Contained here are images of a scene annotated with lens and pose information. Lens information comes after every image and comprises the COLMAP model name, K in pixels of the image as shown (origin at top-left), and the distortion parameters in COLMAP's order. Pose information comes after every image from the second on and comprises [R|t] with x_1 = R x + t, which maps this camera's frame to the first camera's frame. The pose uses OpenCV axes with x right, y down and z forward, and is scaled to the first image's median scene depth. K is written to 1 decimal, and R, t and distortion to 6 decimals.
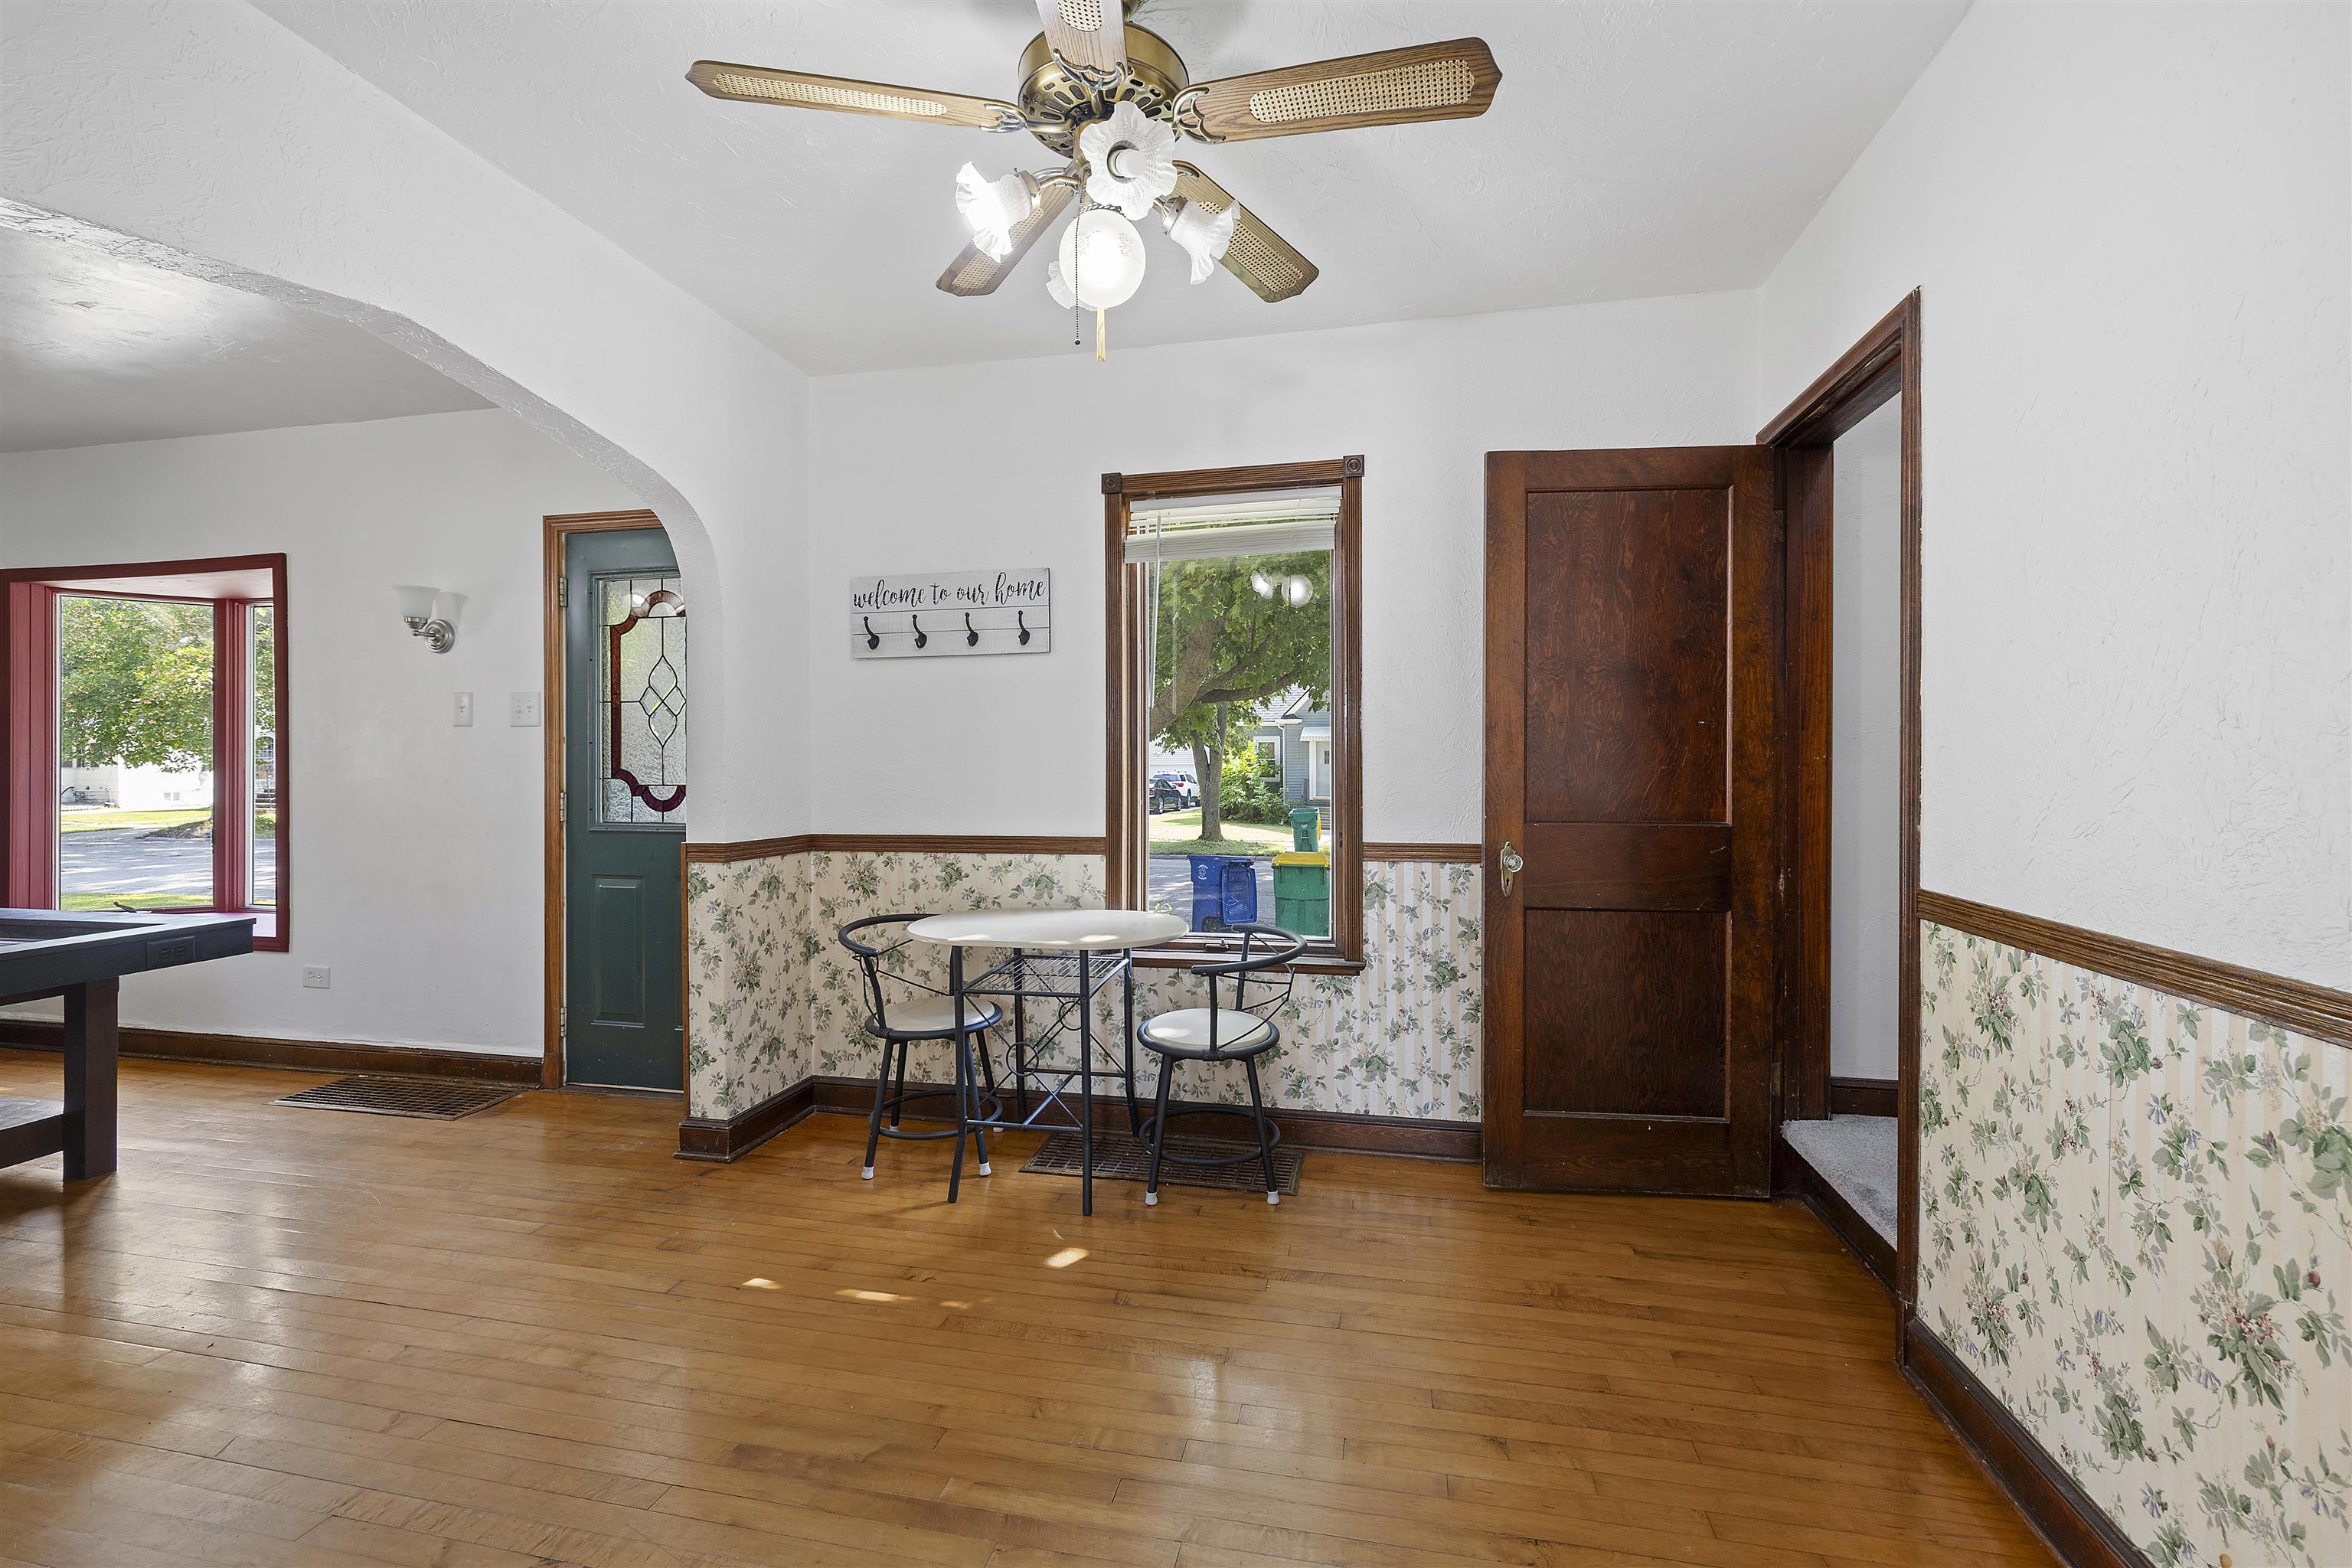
lens RADIAL K [[1010.2, 0, 1180.2], [0, 1010.2, 768.8], [0, 0, 1]] dist [0.001856, -0.000003]
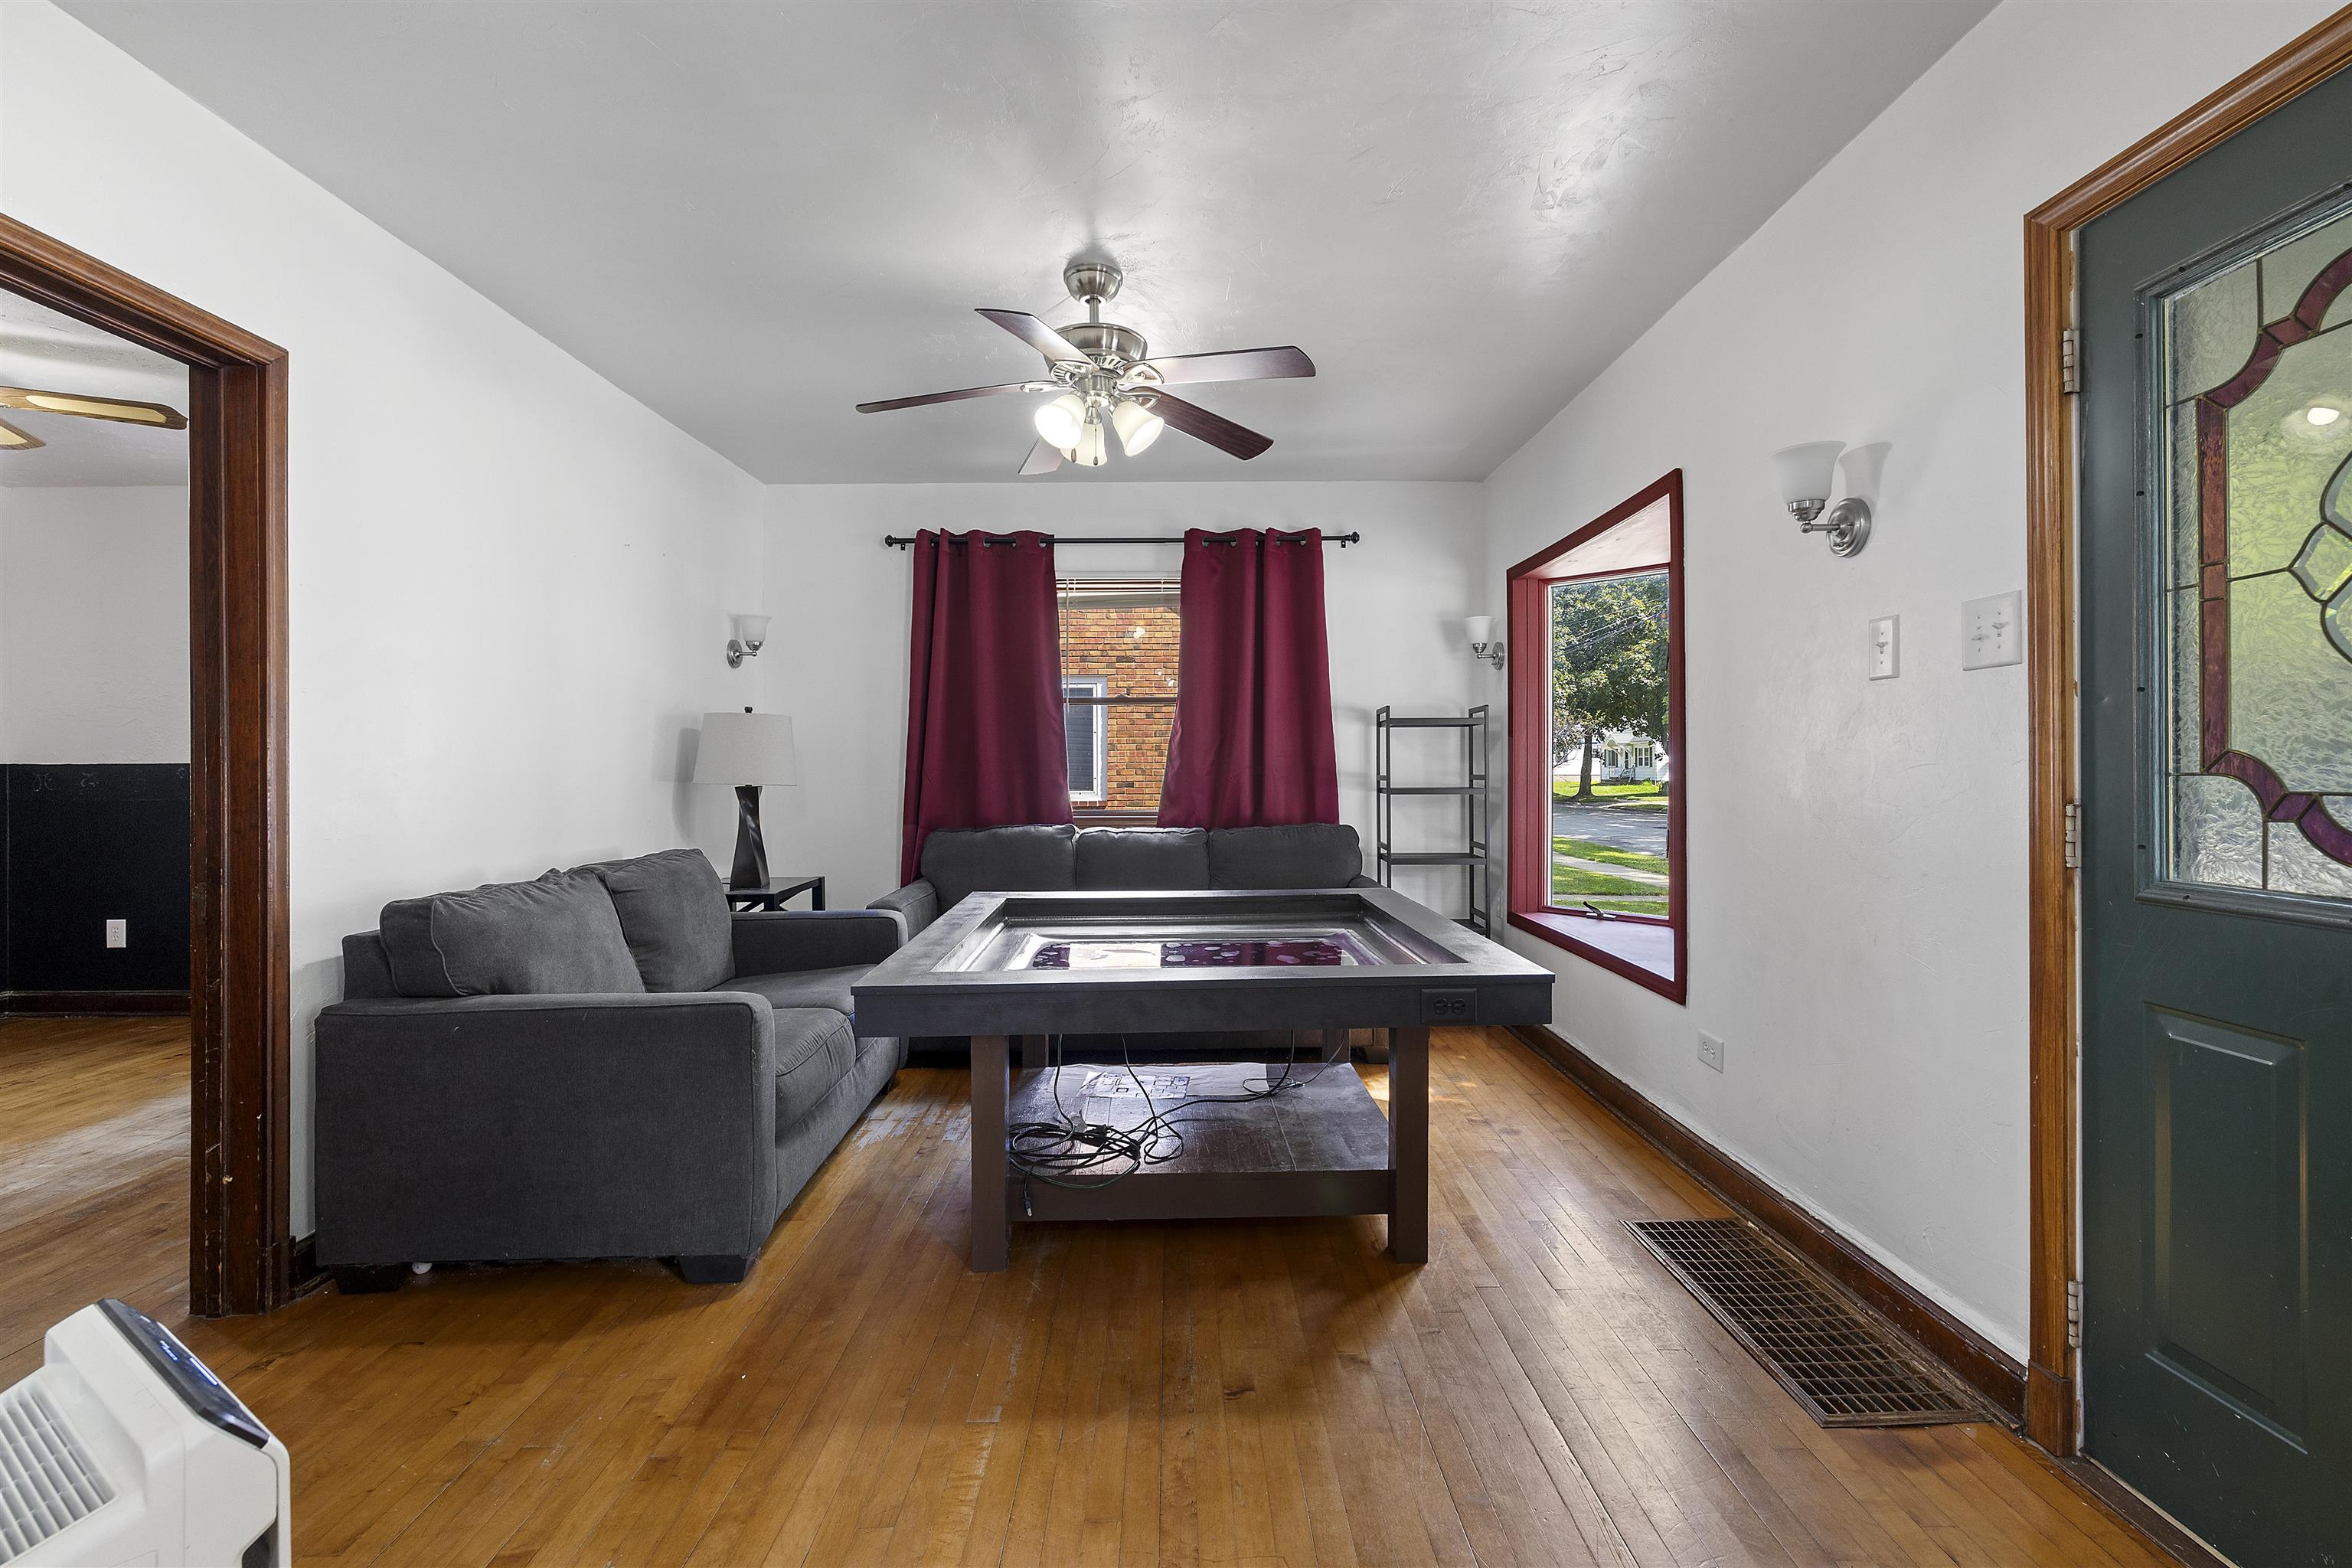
lens RADIAL K [[1010.2, 0, 1180.2], [0, 1010.2, 768.8], [0, 0, 1]] dist [0.001856, -0.000003]
pose [[0.212547, 0.001267, -0.977150, -0.283363], [0.003291, 0.999993, 0.002013, 0.005743], [0.977145, -0.003644, 0.212542, 0.574737]]
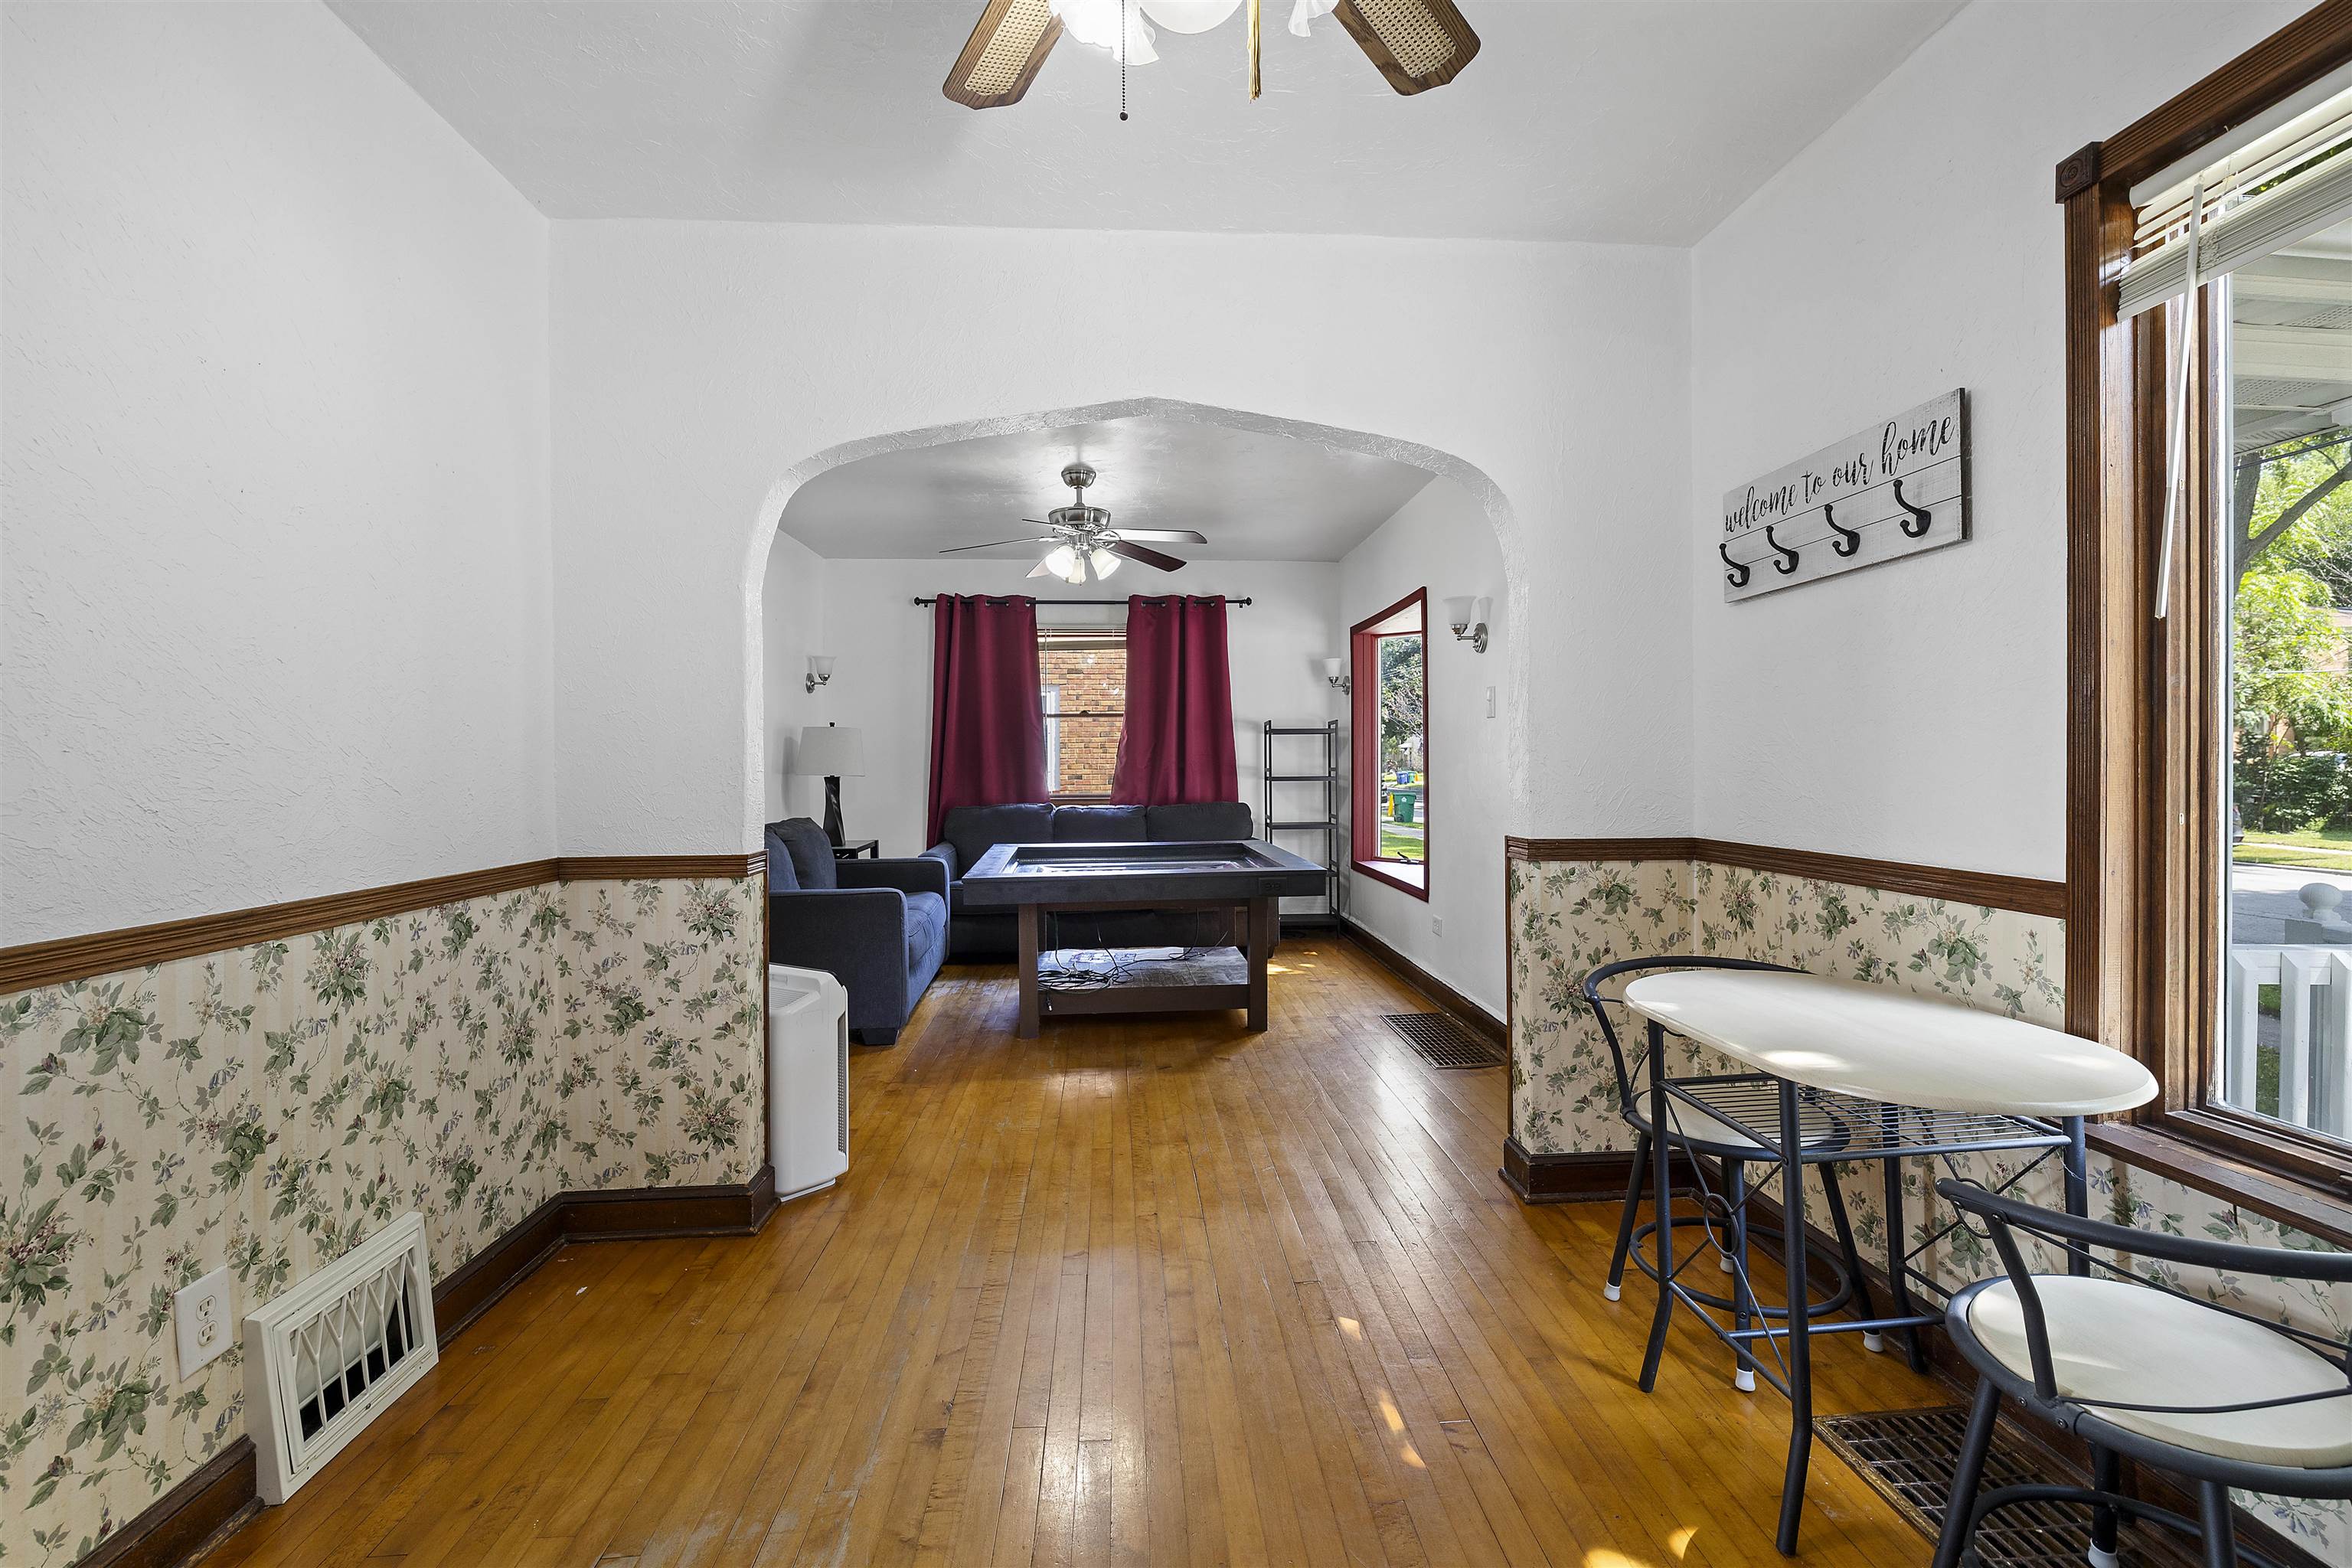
lens RADIAL K [[1010.2, 0, 1180.2], [0, 1010.2, 768.8], [0, 0, 1]] dist [0.001856, -0.000003]
pose [[0.275166, 0.005742, -0.961380, 0.284914], [0.005565, 0.999956, 0.007565, 0.003659], [0.961381, -0.007432, 0.275122, 0.428166]]
